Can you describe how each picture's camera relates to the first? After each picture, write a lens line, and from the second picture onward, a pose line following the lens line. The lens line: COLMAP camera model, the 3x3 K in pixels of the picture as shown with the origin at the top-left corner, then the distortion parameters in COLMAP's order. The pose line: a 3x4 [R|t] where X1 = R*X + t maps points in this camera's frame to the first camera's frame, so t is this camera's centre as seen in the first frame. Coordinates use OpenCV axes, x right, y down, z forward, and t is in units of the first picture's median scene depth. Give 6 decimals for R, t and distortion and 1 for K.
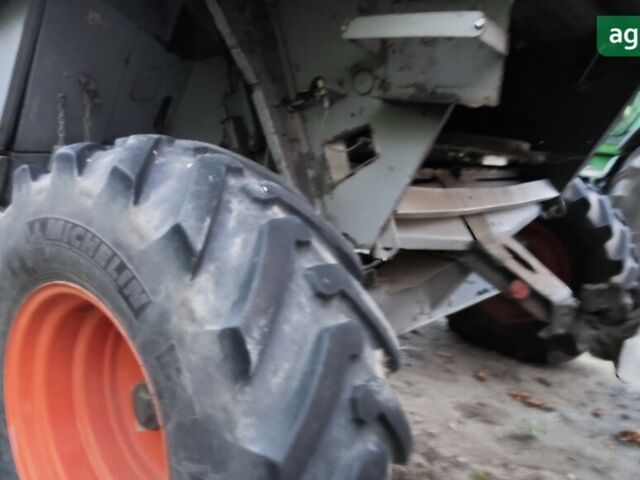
lens RADIAL K [[539.3, 0, 319.0], [0, 539.3, 242.8], [0, 0, 1]] dist [-0.036701, 0.068405]
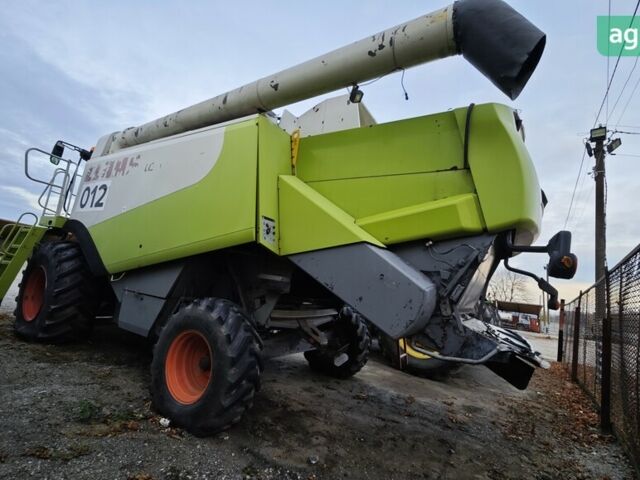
lens RADIAL K [[301.3, 0, 320.0], [0, 301.3, 240.0], [0, 0, 1]] dist [0.001044, 0.000286]
pose [[0.990962, 0.043460, 0.126907, 0.263497], [0.000253, 0.945456, -0.325750, 0.188329], [-0.134142, 0.322838, 0.936900, -1.830346]]
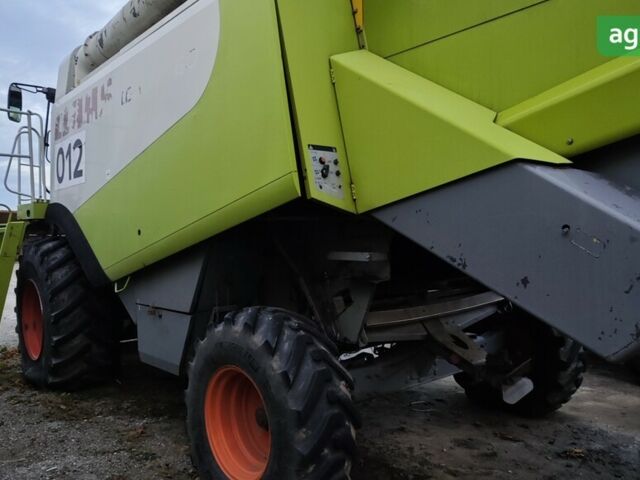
lens RADIAL K [[539.3, 0, 319.0], [0, 539.3, 242.8], [0, 0, 1]] dist [-0.036701, 0.068405]
pose [[0.977175, -0.120048, -0.175266, 0.509022], [0.083754, 0.975904, -0.201484, 0.054532], [0.195231, 0.182206, 0.963684, -1.613963]]
